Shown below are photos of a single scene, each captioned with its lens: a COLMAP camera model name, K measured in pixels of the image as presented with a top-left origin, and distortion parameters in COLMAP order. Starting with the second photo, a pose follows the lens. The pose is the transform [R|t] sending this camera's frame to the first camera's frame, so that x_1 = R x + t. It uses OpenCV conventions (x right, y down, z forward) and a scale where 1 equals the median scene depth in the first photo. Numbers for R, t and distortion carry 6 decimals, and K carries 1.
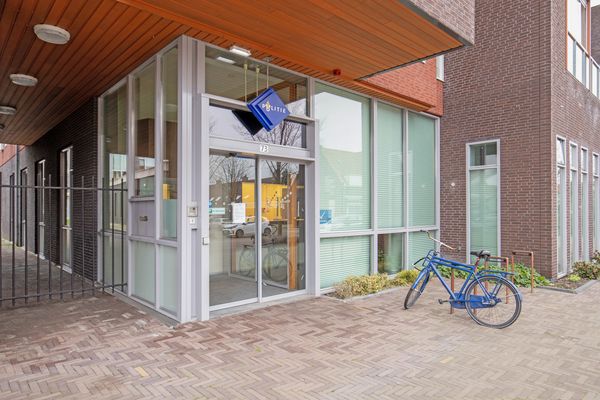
lens RADIAL K [[381.0, 0, 268.0], [0, 381.0, 212.1], [0, 0, 1]] dist [0.000477, 0.000427]
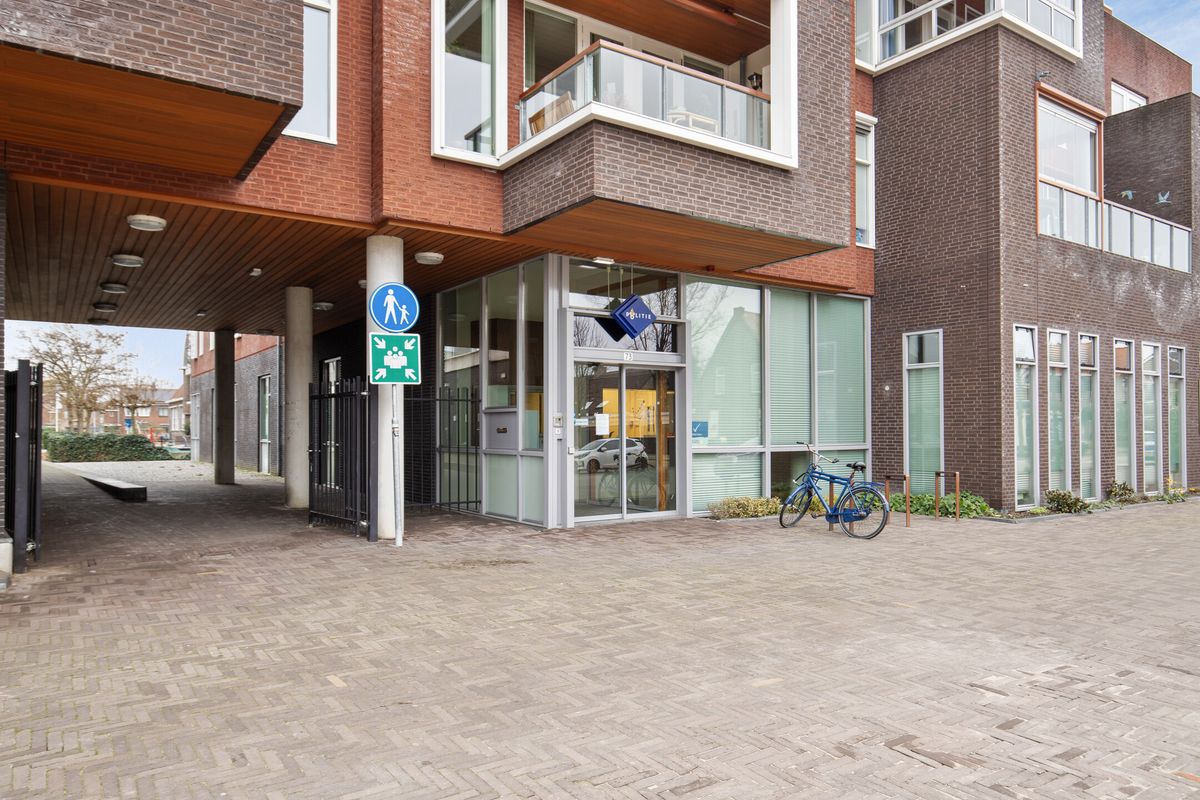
lens RADIAL K [[795.8, 0, 546.3], [0, 795.8, 424.0], [0, 0, 1]] dist [-0.001242, -0.001584]
pose [[0.992084, -0.002516, -0.125548, 0.030210], [0.000705, 0.999895, -0.014472, 0.025749], [0.125571, 0.014269, 0.991982, -0.847677]]
